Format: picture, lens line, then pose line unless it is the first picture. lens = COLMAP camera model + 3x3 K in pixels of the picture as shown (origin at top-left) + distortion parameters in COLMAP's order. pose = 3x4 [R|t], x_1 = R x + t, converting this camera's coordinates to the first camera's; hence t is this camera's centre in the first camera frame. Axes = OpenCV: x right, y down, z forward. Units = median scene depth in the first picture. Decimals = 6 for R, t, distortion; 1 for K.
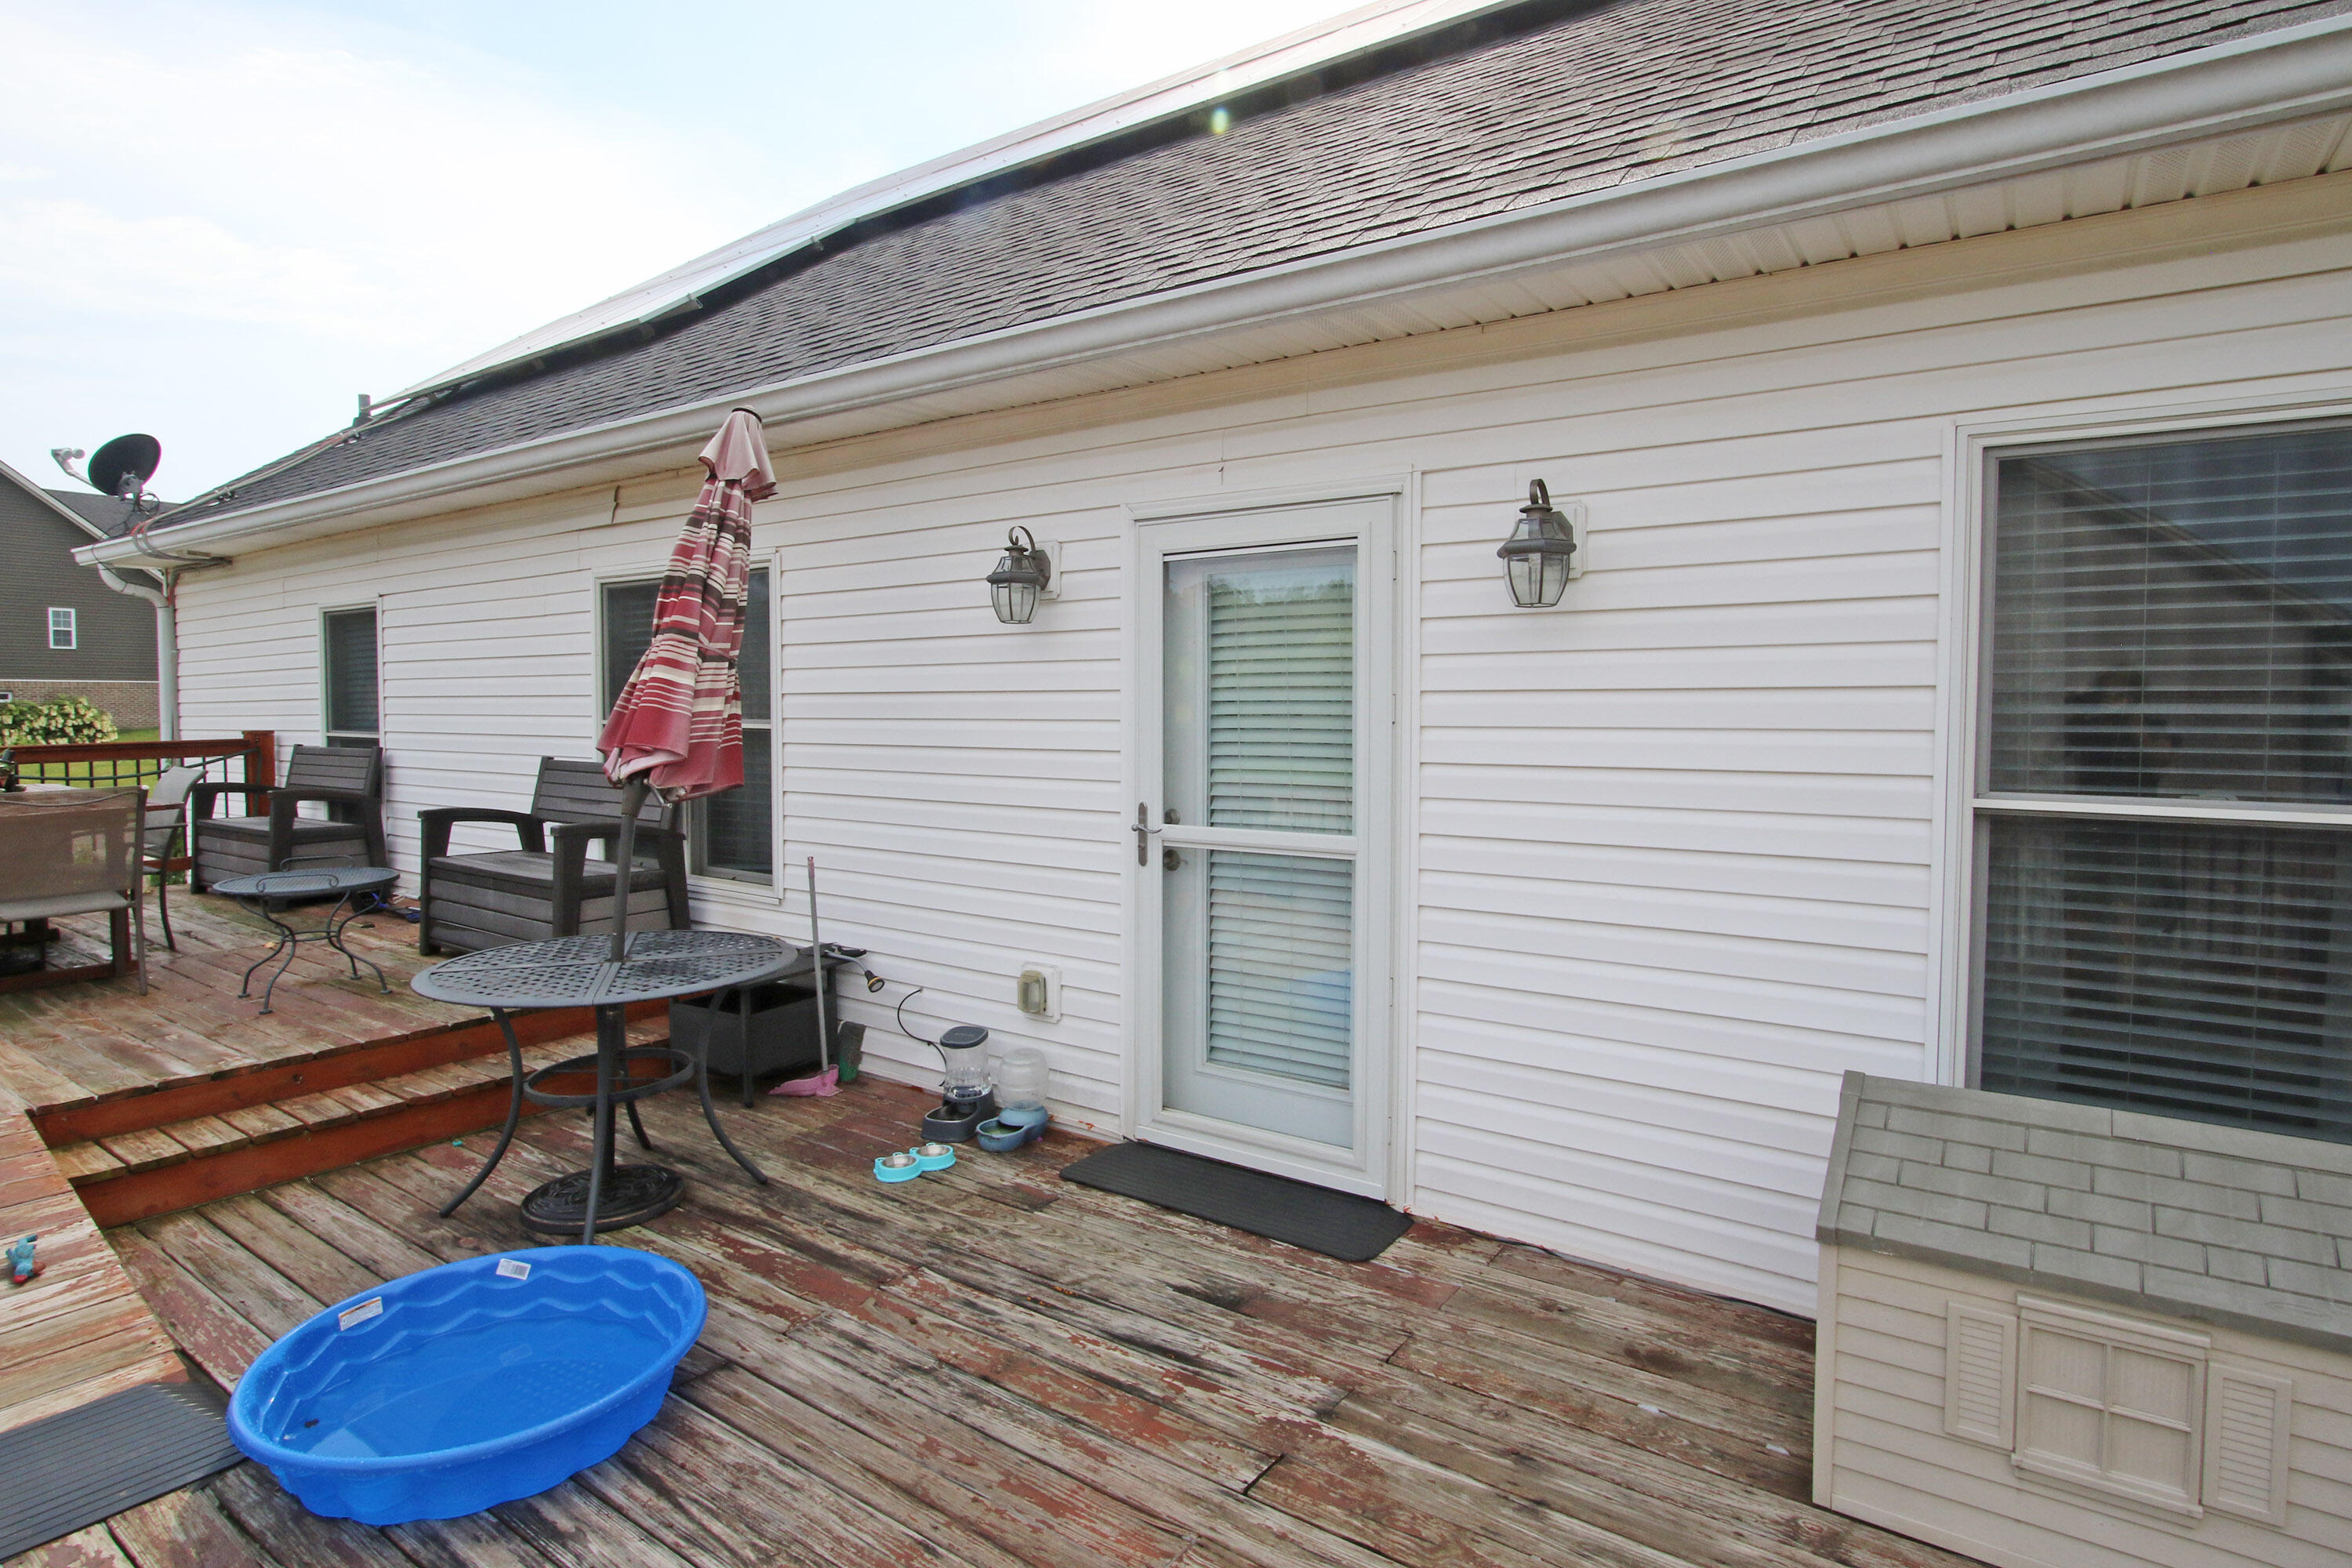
lens RADIAL K [[1251.7, 0, 1184.0], [0, 1251.7, 748.3], [0, 0, 1]] dist [-0.001867, -0.000647]
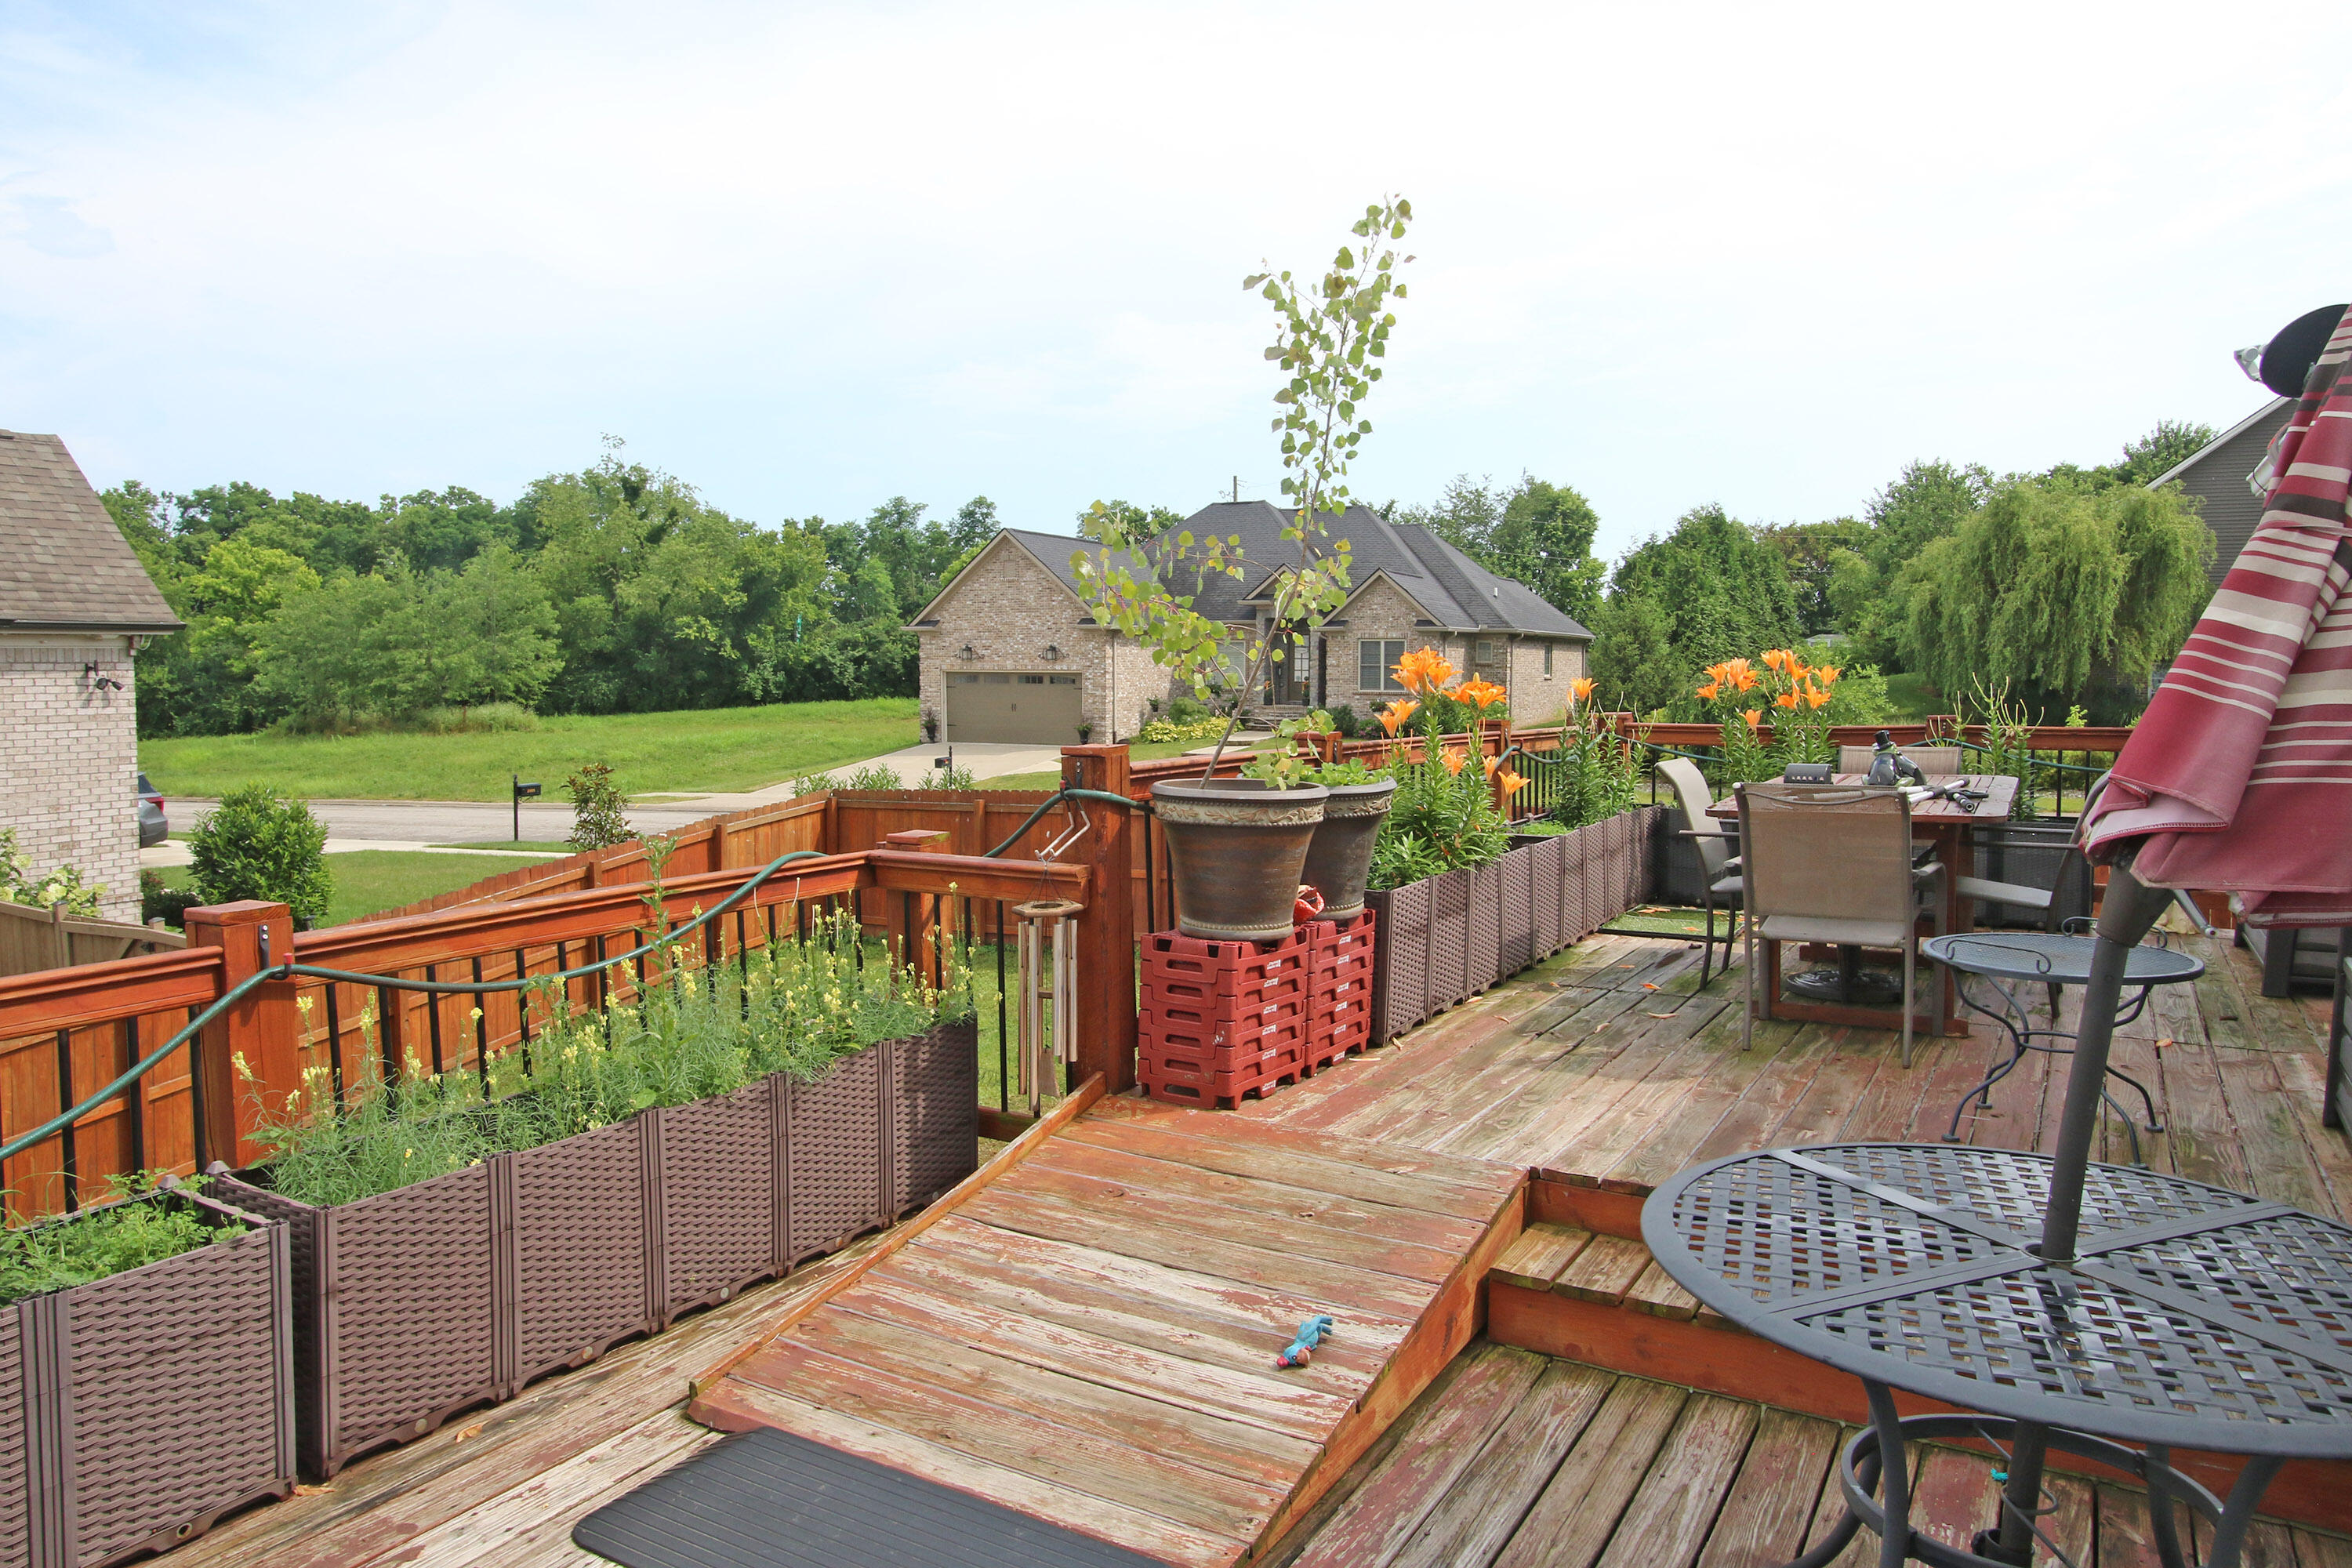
lens RADIAL K [[1568.6, 0, 1176.0], [0, 1568.6, 784.0], [0, 0, 1]] dist [0.000603, 0.000133]
pose [[0.090460, 0.074099, -0.993140, 0.061370], [-0.044856, 0.996519, 0.070265, -0.024922], [0.994889, 0.038192, 0.093469, 0.655306]]
